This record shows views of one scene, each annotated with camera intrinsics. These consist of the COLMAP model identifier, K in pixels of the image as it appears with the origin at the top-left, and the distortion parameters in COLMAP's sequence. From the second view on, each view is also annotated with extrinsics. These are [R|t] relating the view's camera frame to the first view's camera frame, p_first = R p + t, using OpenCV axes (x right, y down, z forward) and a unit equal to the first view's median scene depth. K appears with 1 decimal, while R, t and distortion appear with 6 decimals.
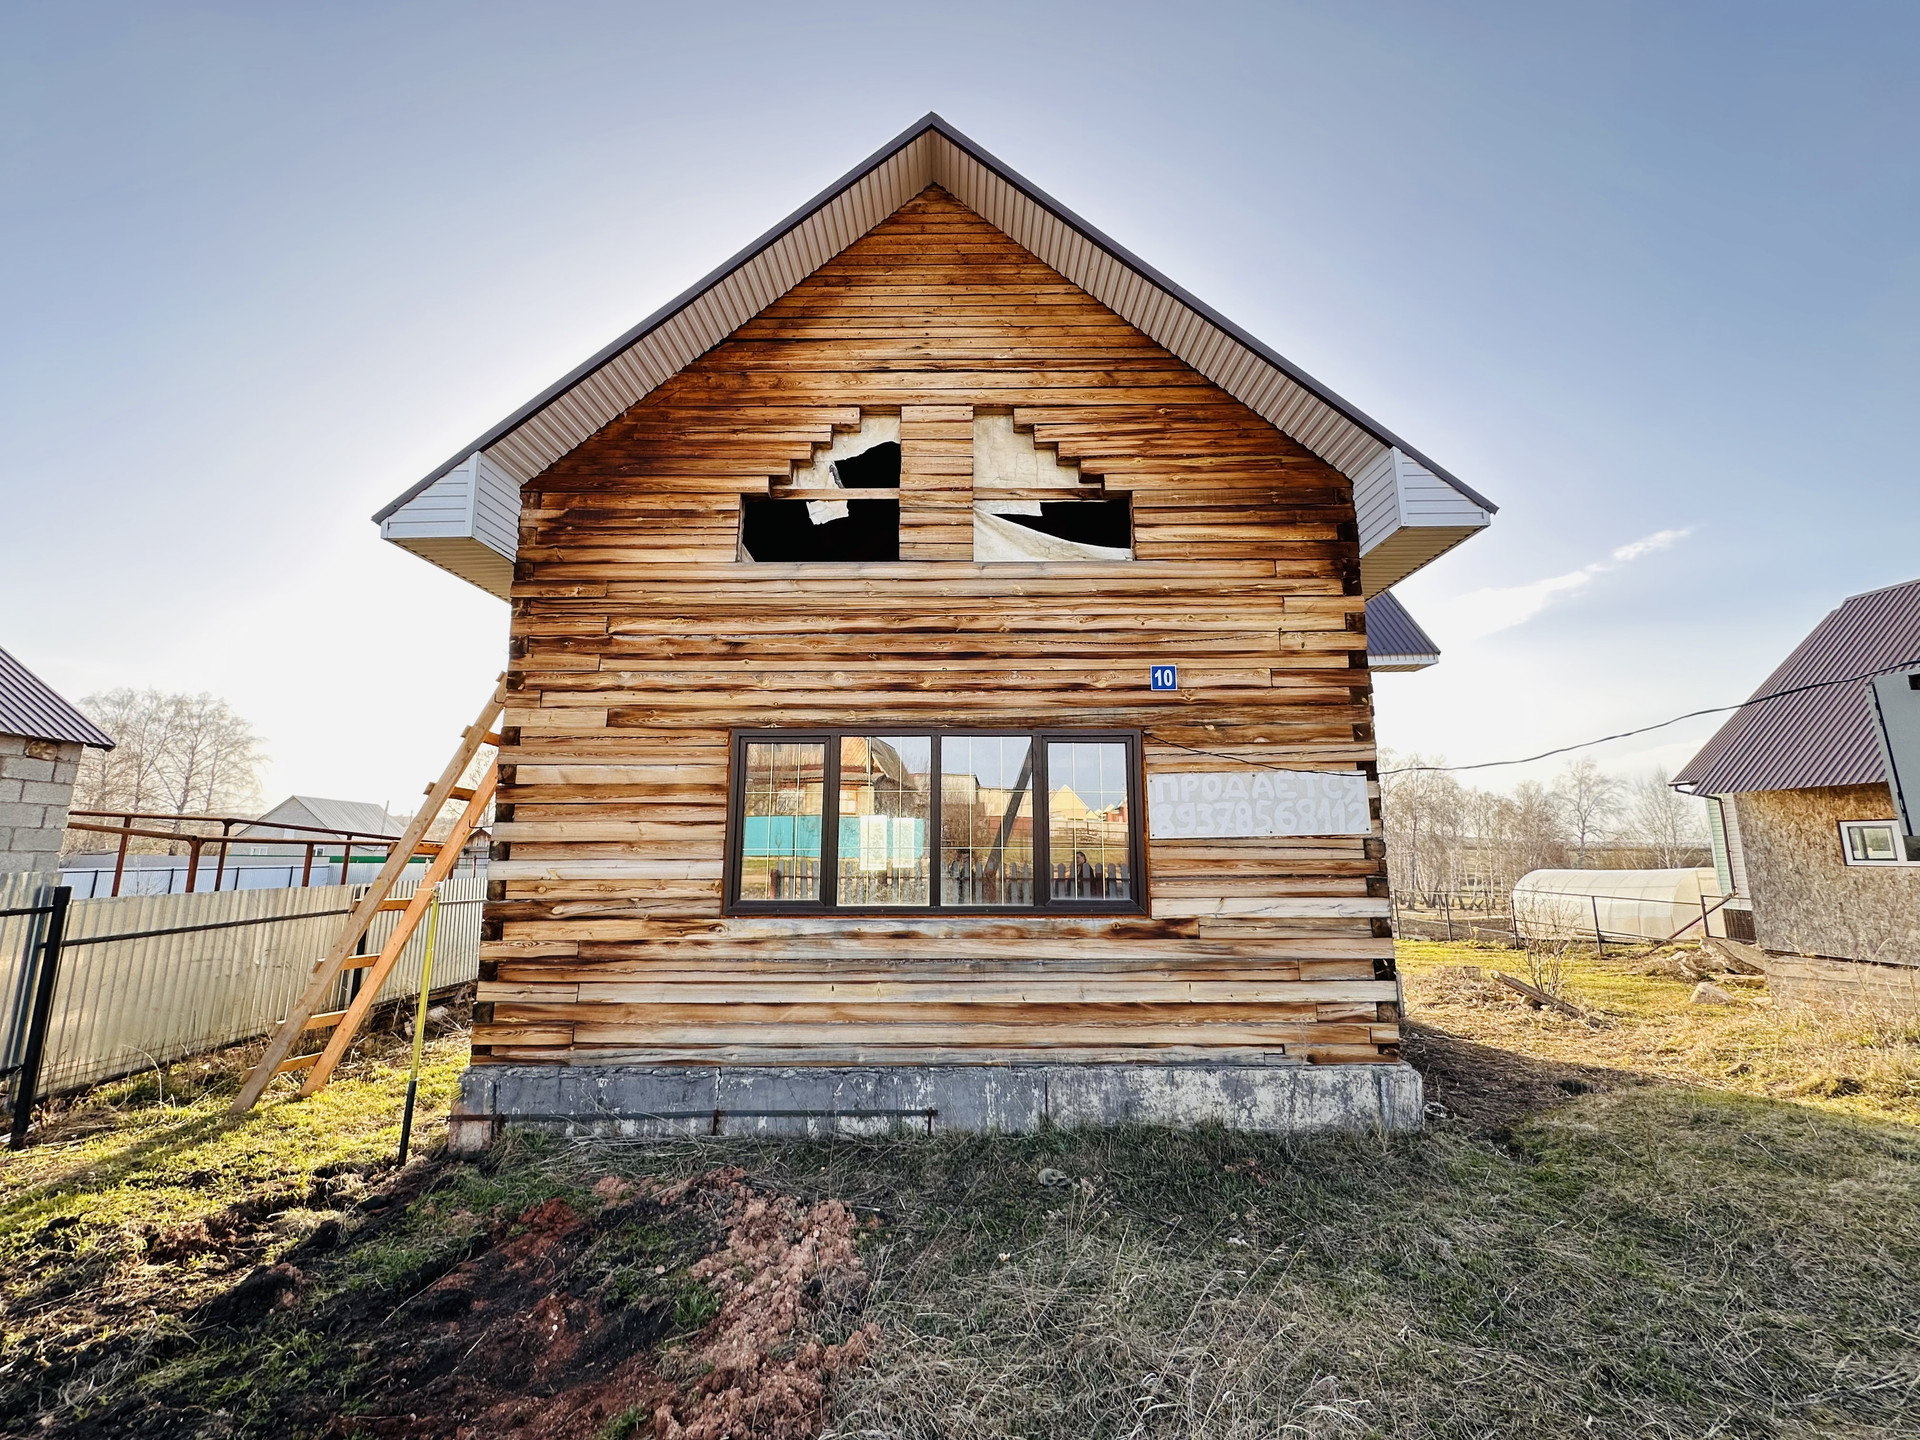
lens RADIAL K [[766.3, 0, 960.0], [0, 766.3, 720.0], [0, 0, 1]] dist [-0.005167, 0.001541]
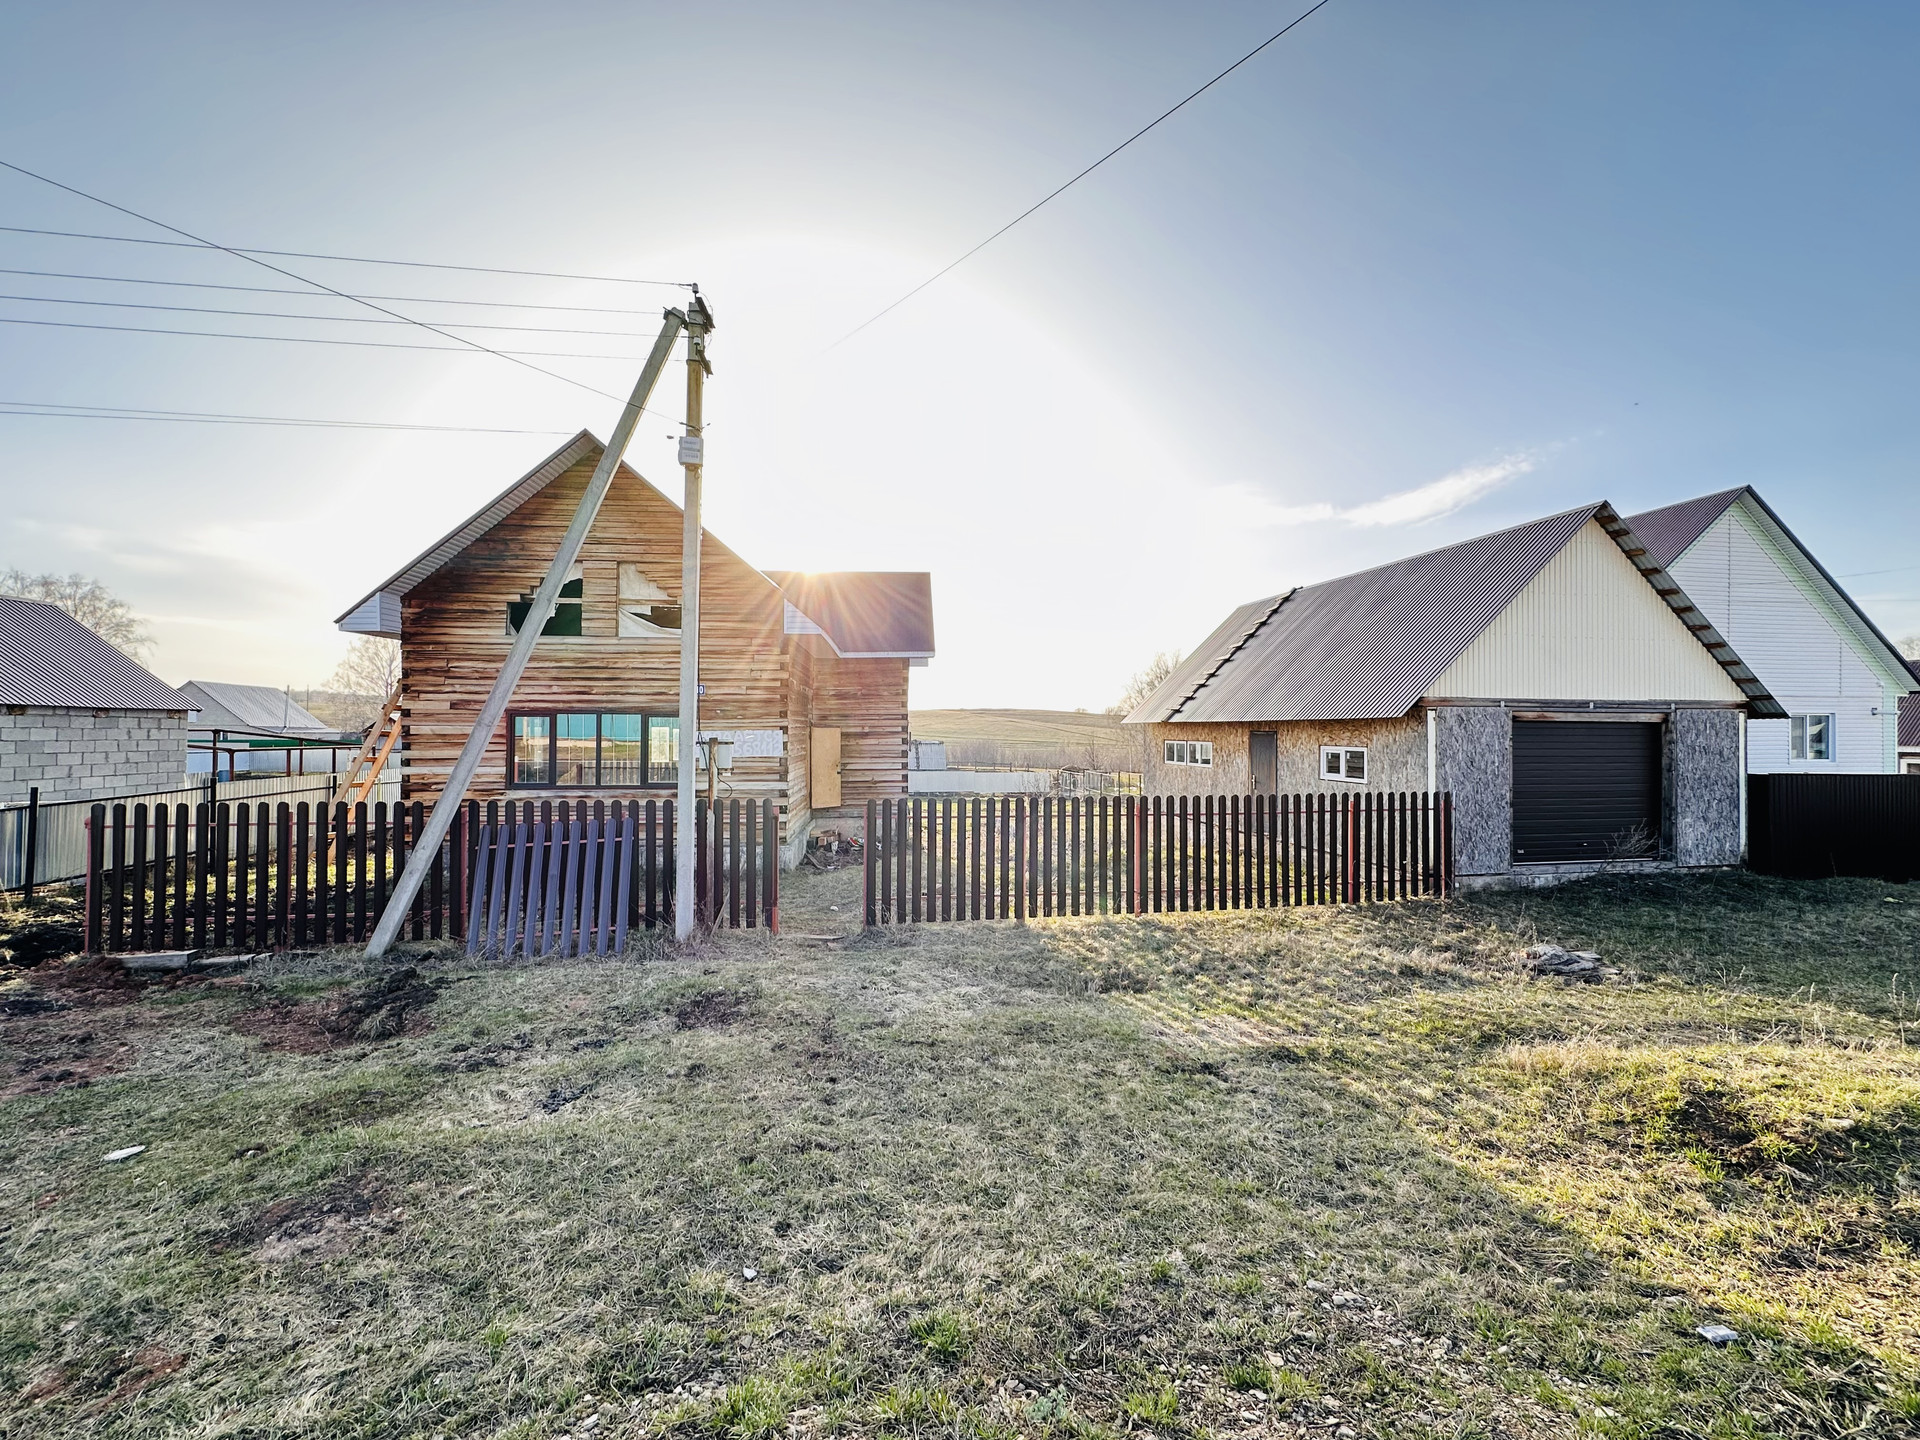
lens RADIAL K [[766.3, 0, 960.0], [0, 766.3, 720.0], [0, 0, 1]] dist [-0.005167, 0.001541]
pose [[0.995820, 0.006387, 0.091116, 0.863415], [-0.020516, 0.987704, 0.154987, -0.350301], [-0.089006, -0.156208, 0.983706, -1.414911]]
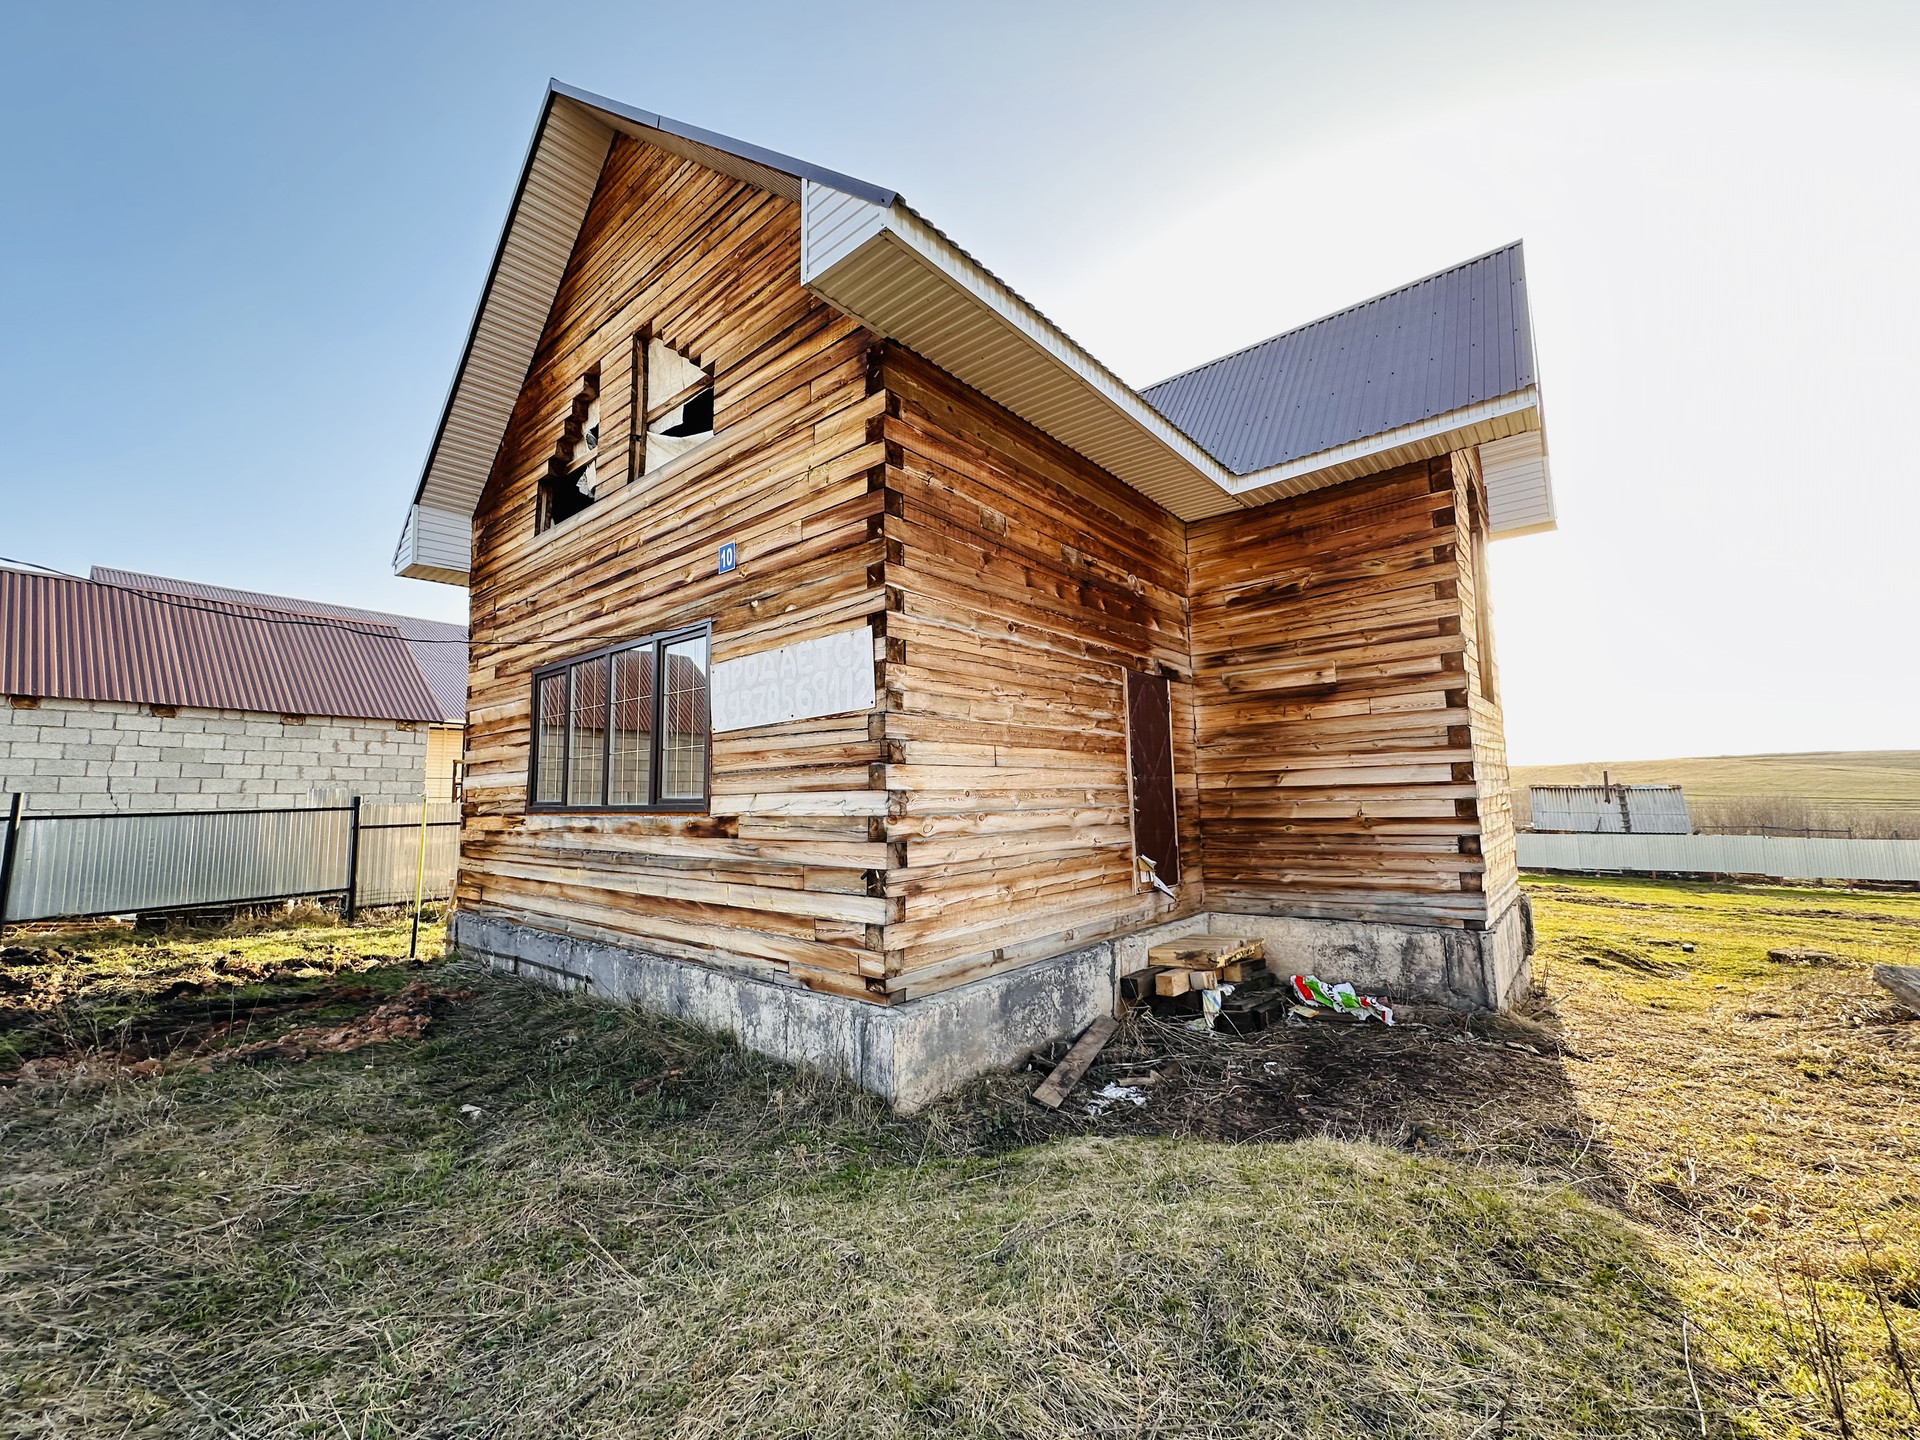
lens RADIAL K [[766.3, 0, 960.0], [0, 766.3, 720.0], [0, 0, 1]] dist [-0.005167, 0.001541]
pose [[0.769273, -0.076769, -0.634292, 1.064897], [0.121789, 0.992172, 0.027623, 0.148136], [0.627206, -0.098499, 0.772600, 0.460876]]
